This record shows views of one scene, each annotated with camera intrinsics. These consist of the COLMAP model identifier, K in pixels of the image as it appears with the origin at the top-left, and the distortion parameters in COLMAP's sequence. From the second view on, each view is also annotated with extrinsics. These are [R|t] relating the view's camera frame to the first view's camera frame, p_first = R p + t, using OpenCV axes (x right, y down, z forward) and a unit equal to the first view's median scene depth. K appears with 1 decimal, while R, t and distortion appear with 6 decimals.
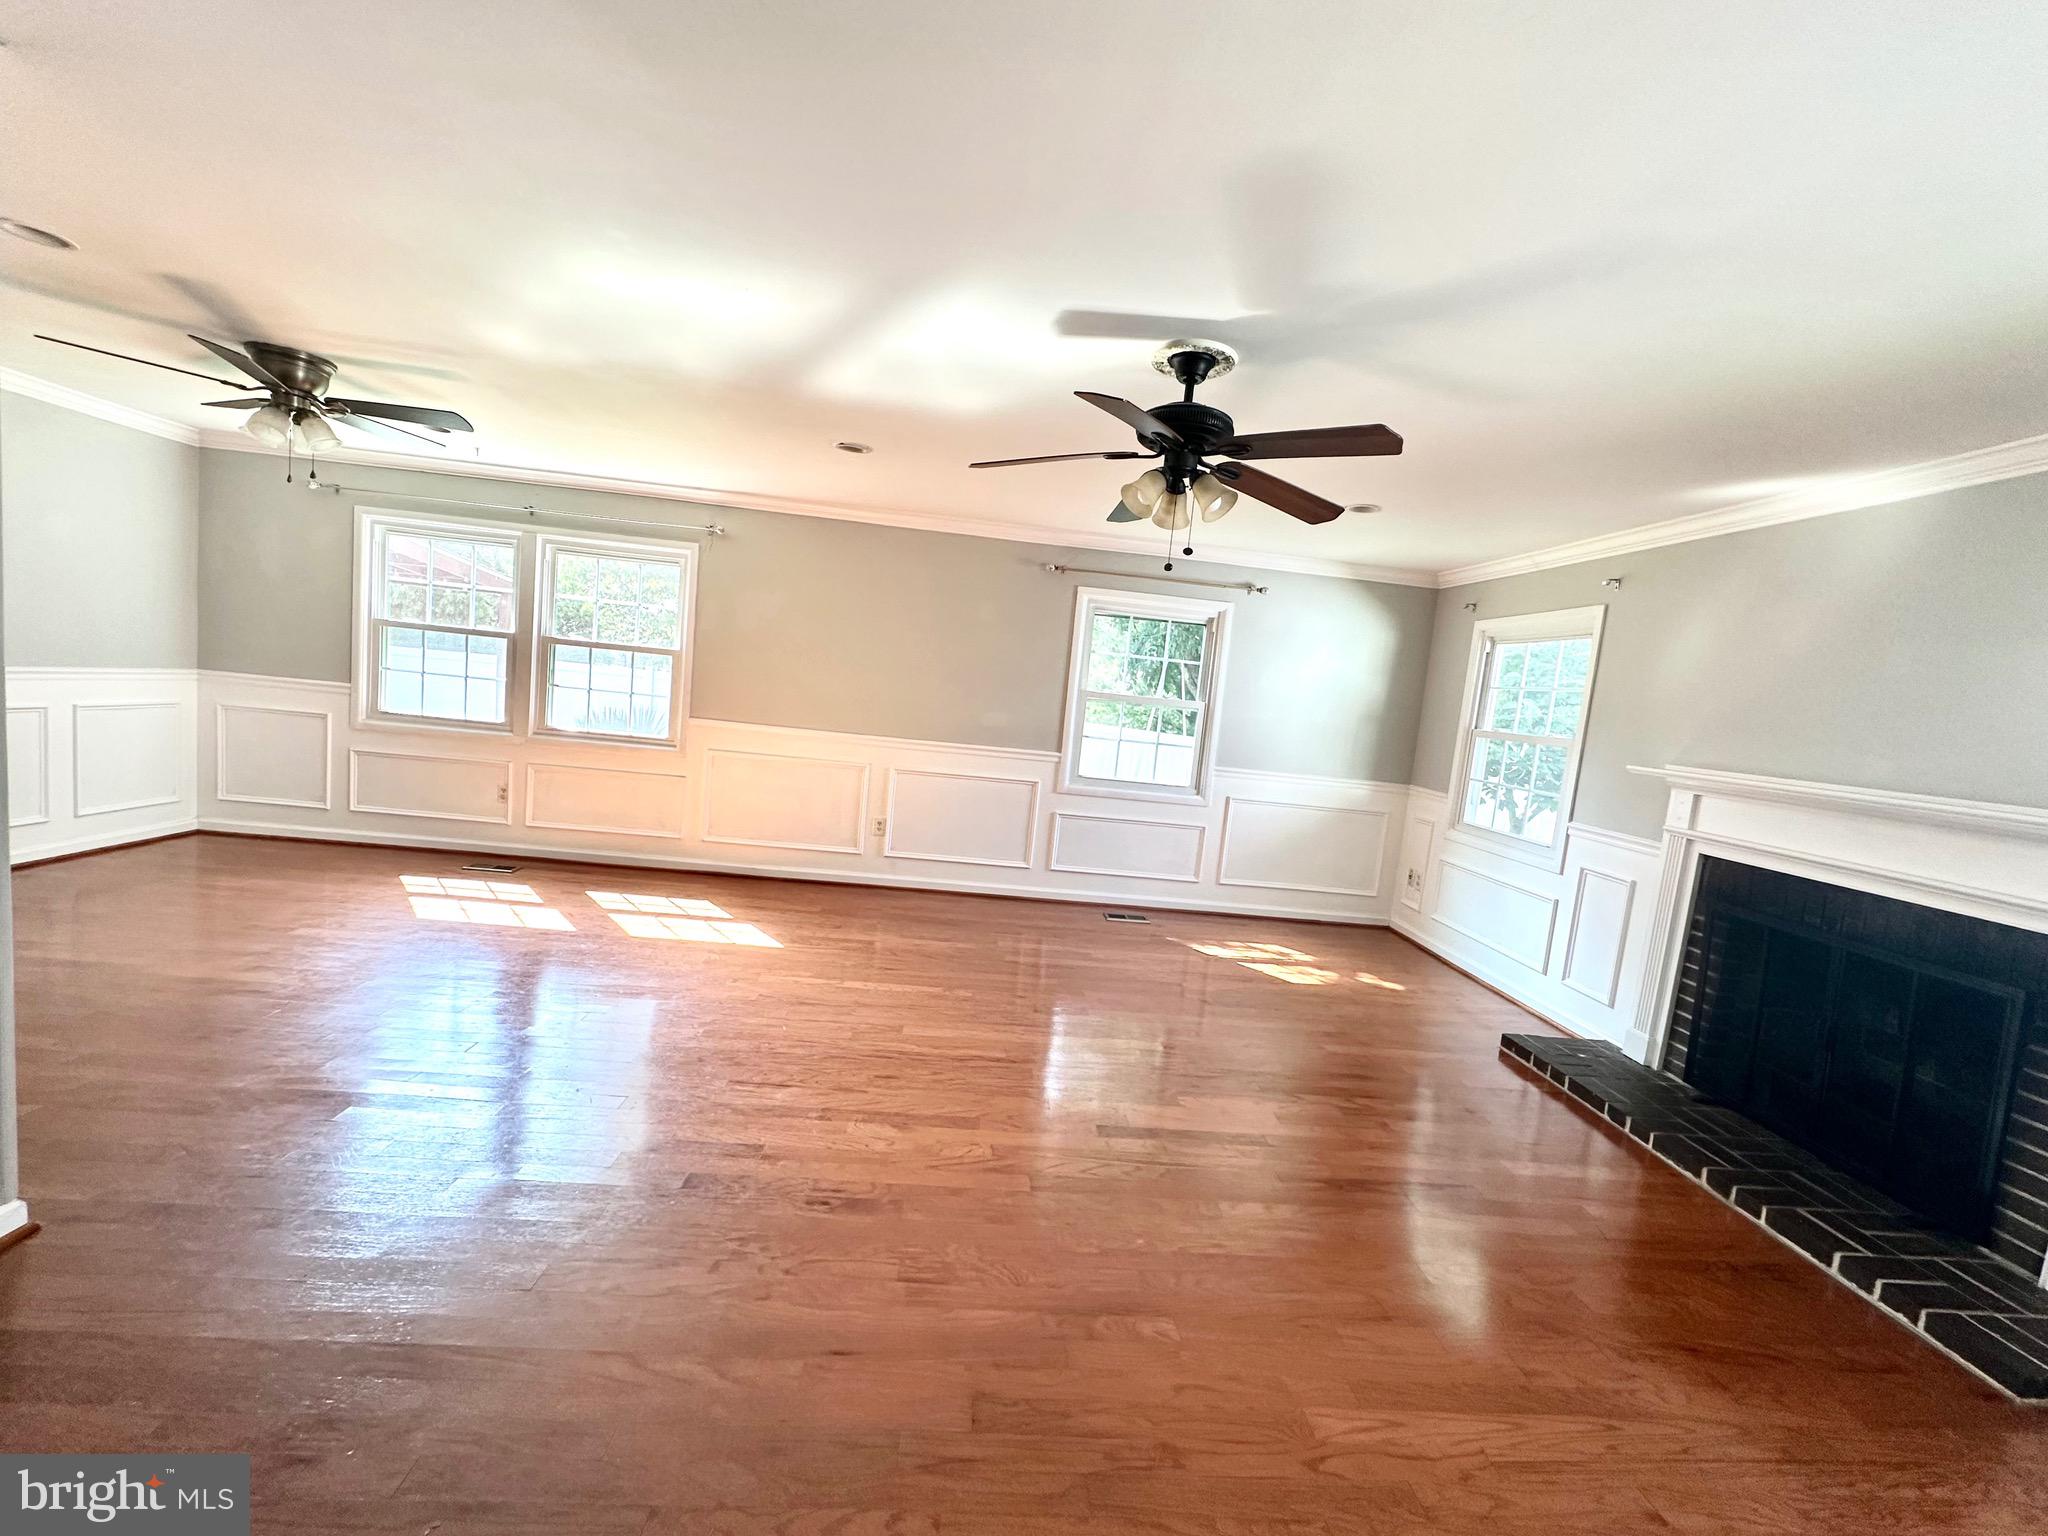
lens RADIAL K [[817.2, 0, 1022.1], [0, 817.2, 766.8], [0, 0, 1]] dist [-0.000679, -0.000021]
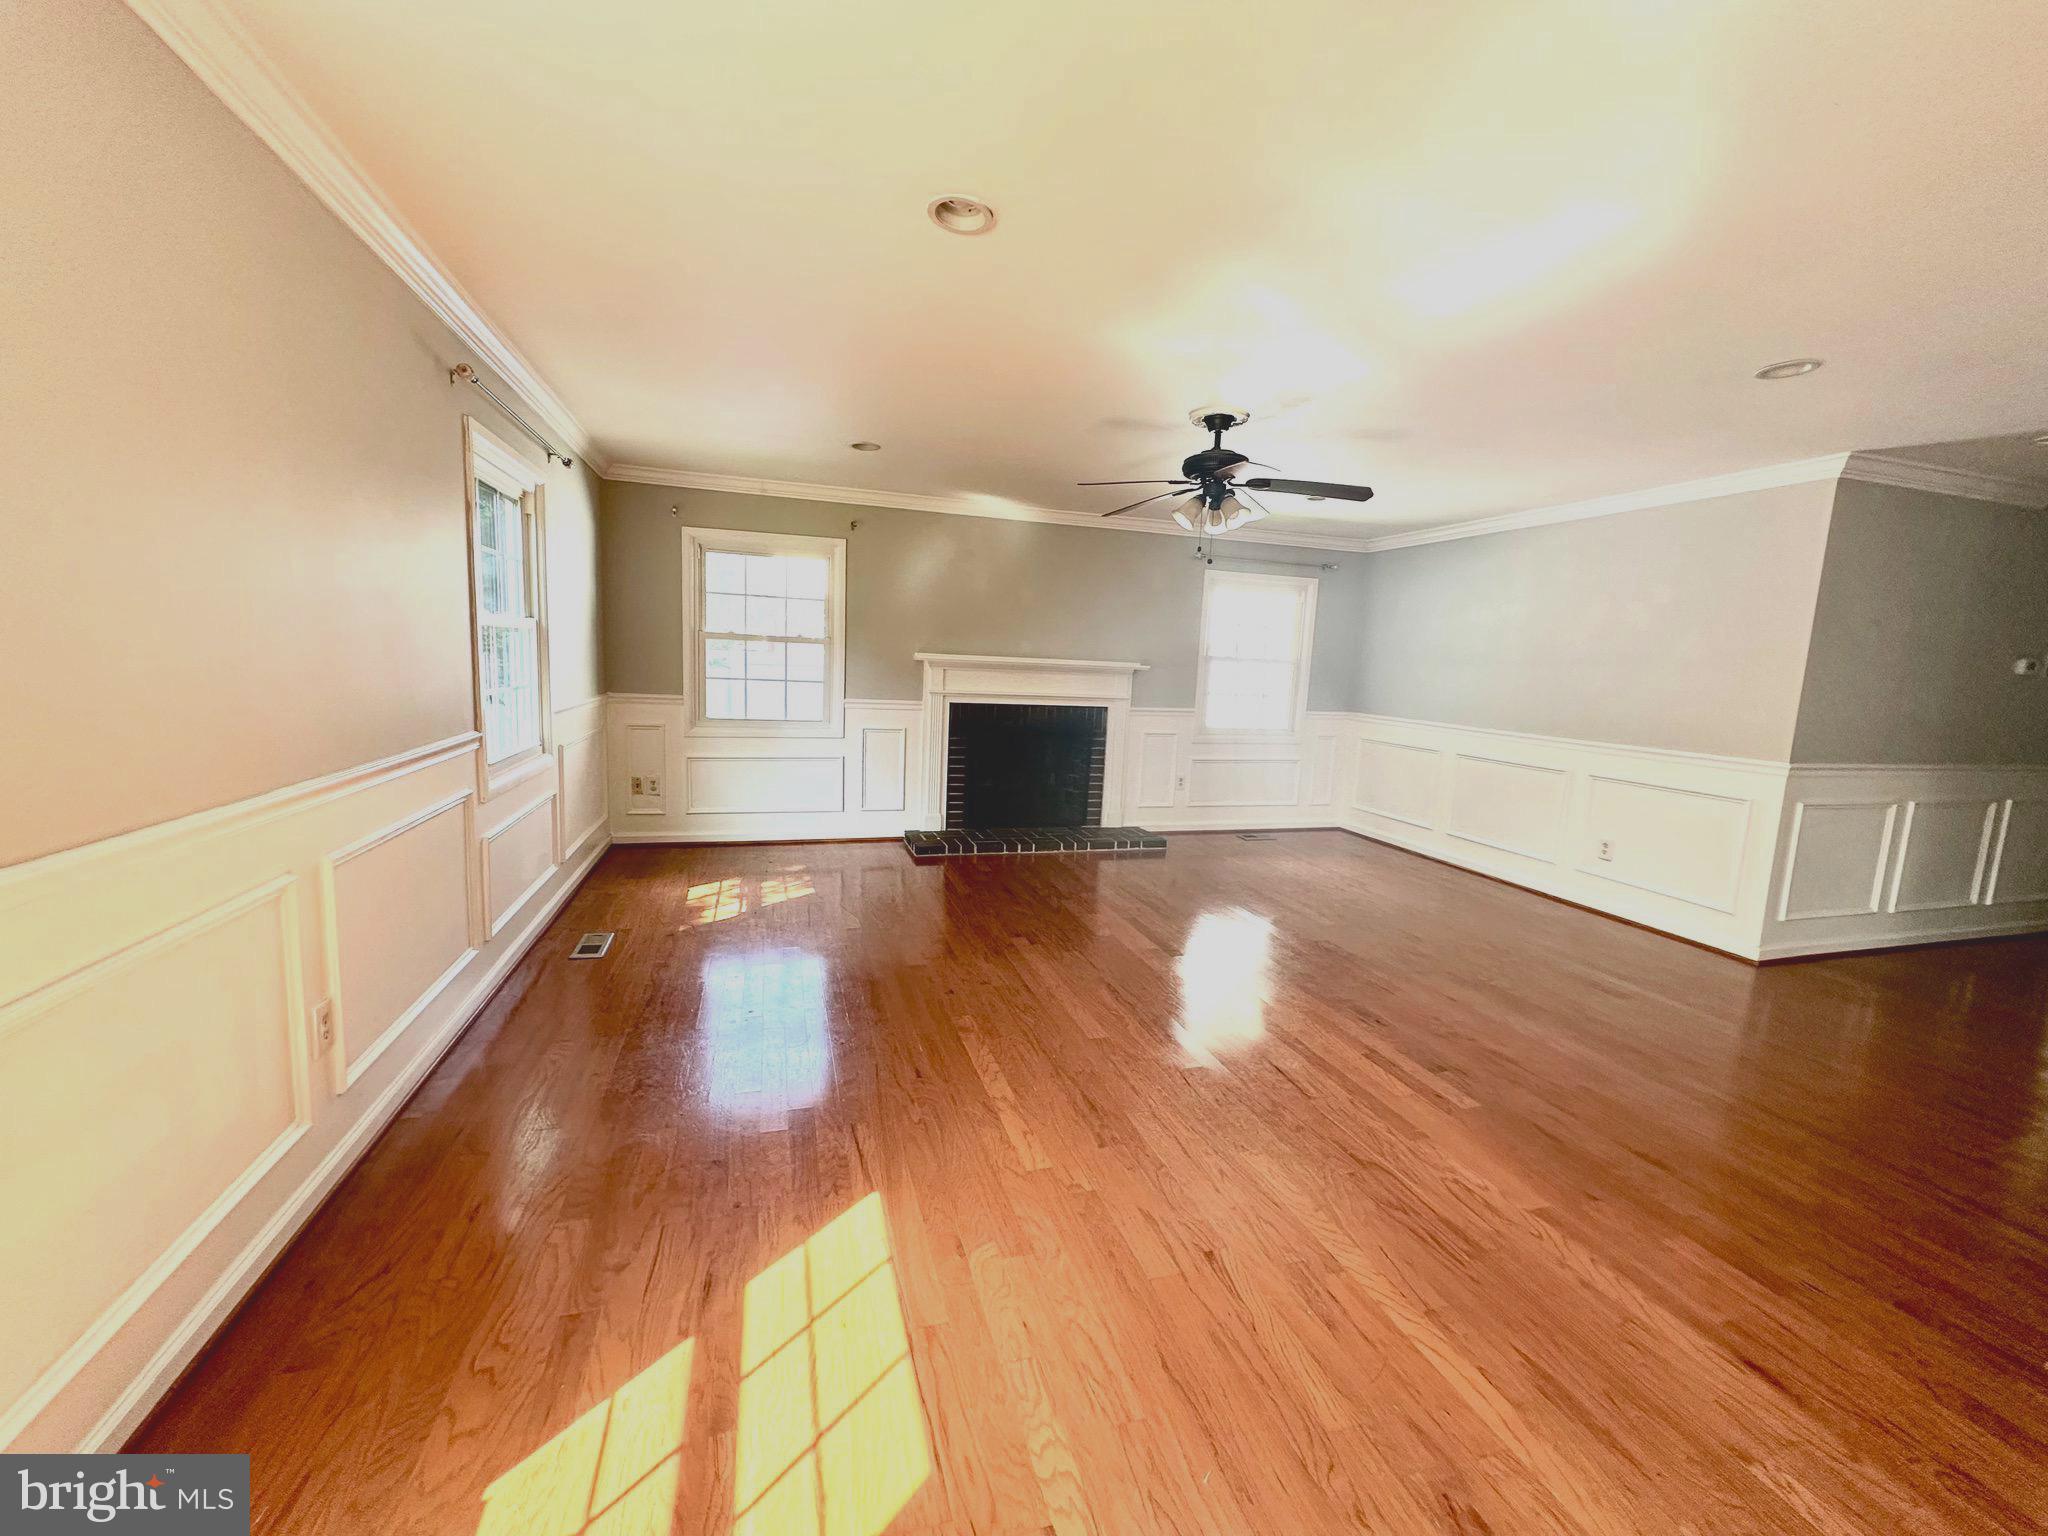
lens RADIAL K [[820.1, 0, 1022.2], [0, 820.1, 765.9], [0, 0, 1]] dist [0.000247, -0.000221]
pose [[-0.224734, -0.236825, 0.945203, -0.737091], [0.026188, 0.968197, 0.248813, -0.160995], [-0.974068, 0.080670, -0.211385, 1.006621]]
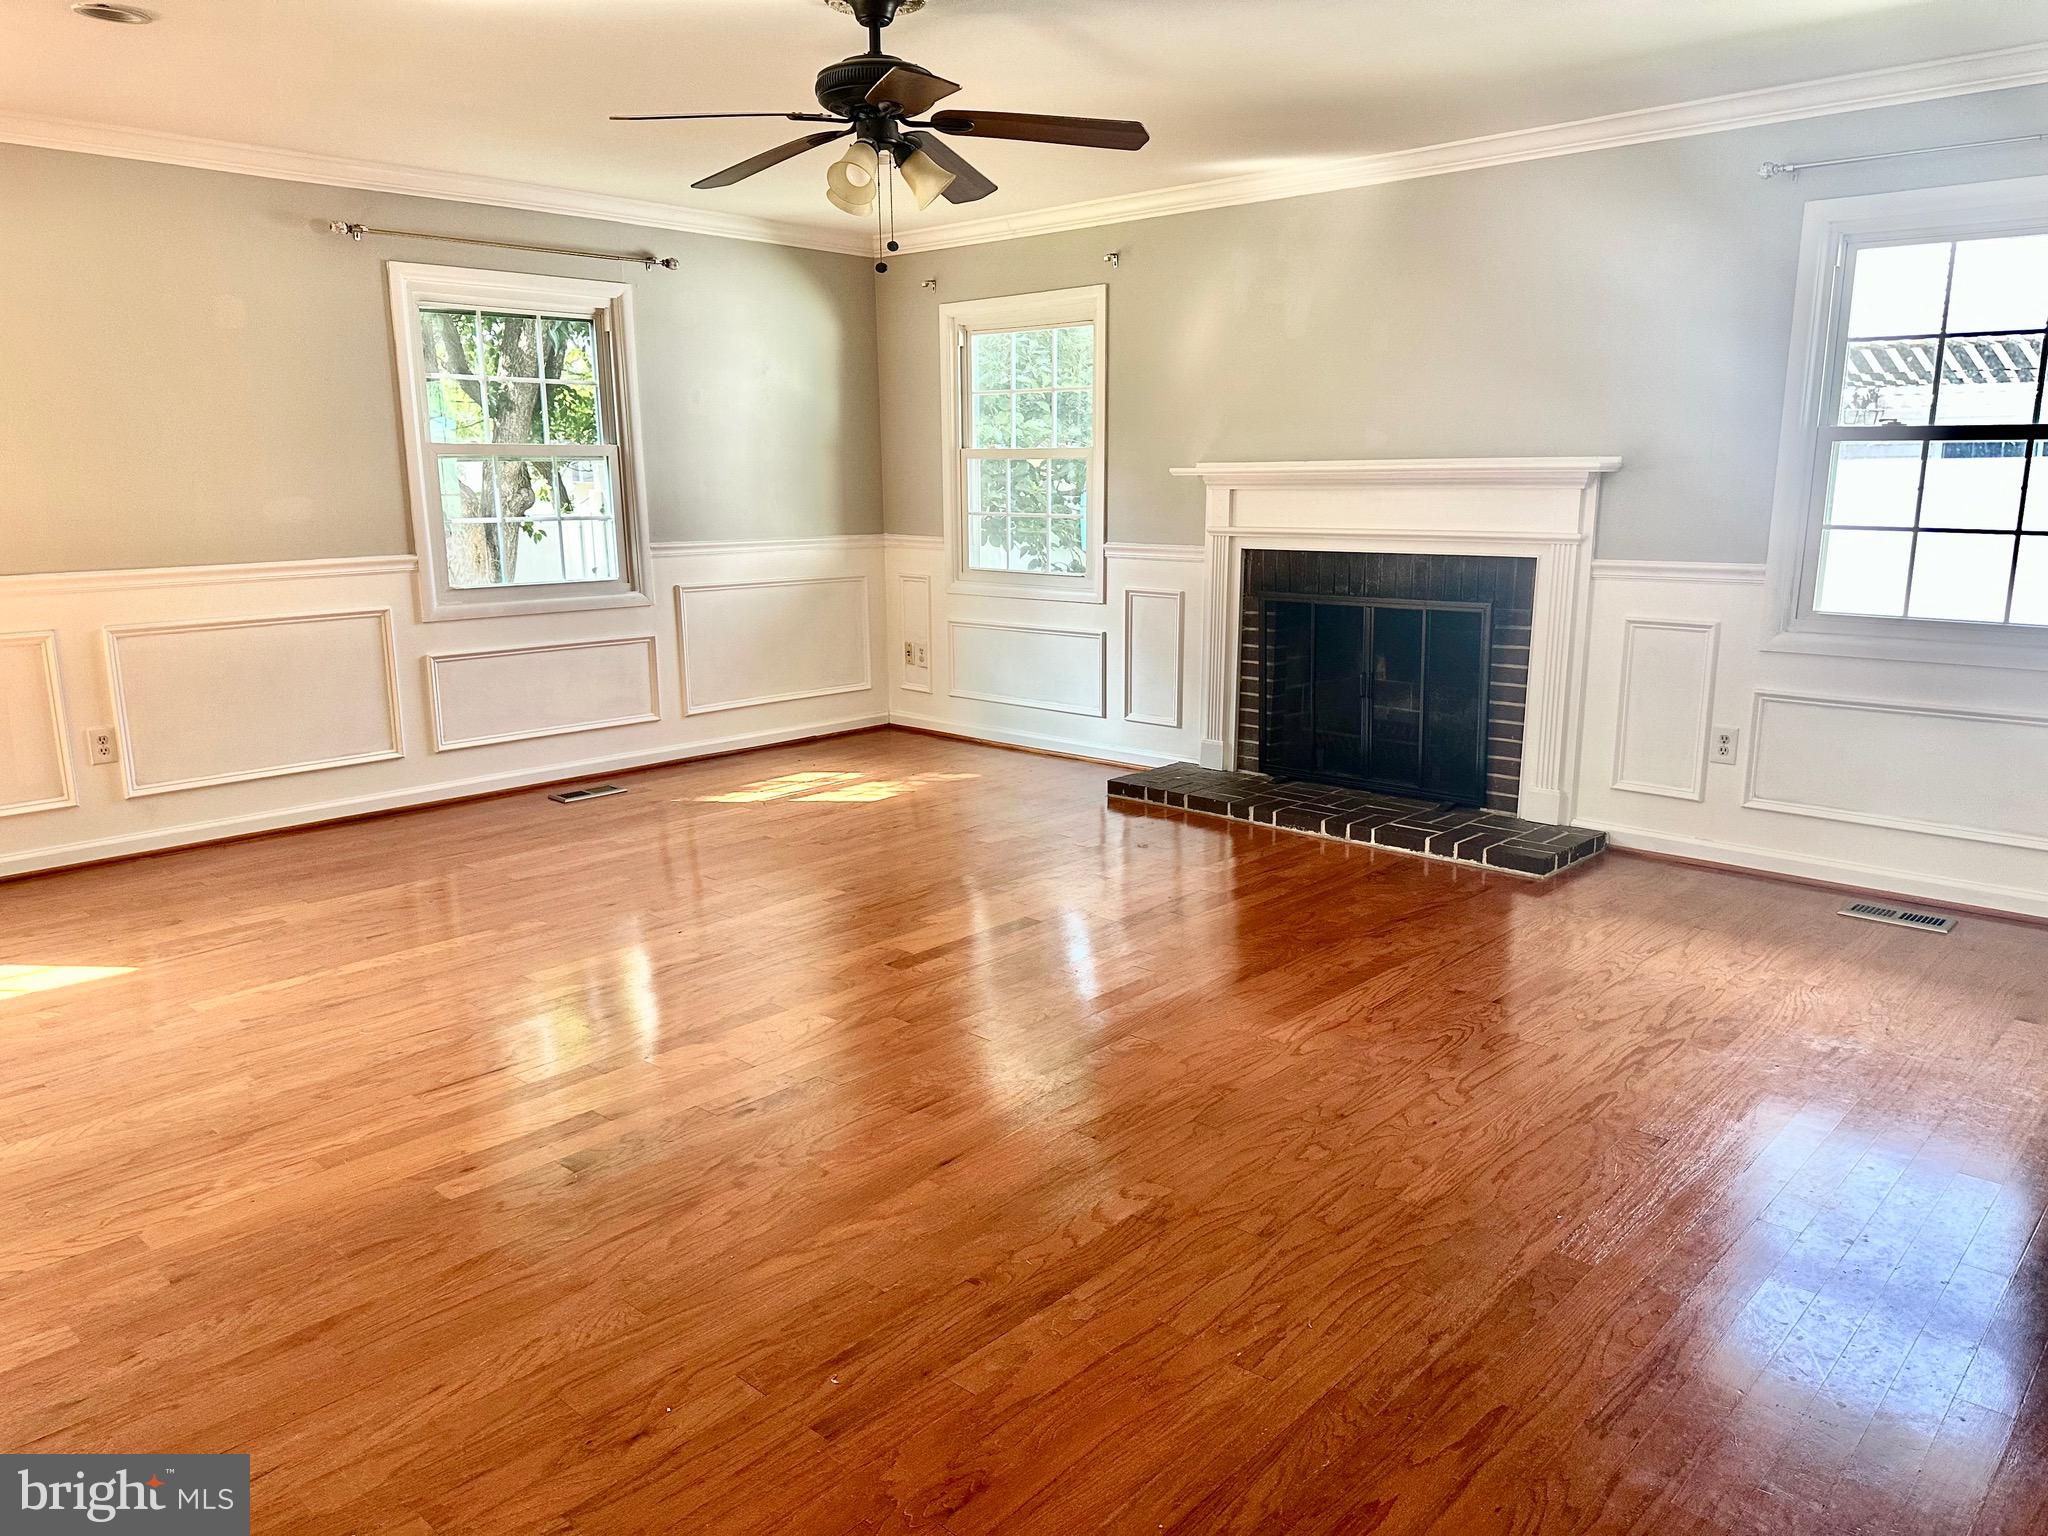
lens RADIAL K [[1432.2, 0, 1028.4], [0, 1432.2, 782.3], [0, 0, 1]] dist [0.137001, -0.207520]
pose [[0.723701, -0.246786, 0.644480, -0.465099], [0.143567, 0.967281, 0.209179, -0.019769], [-0.675016, -0.058857, 0.735452, -0.113828]]
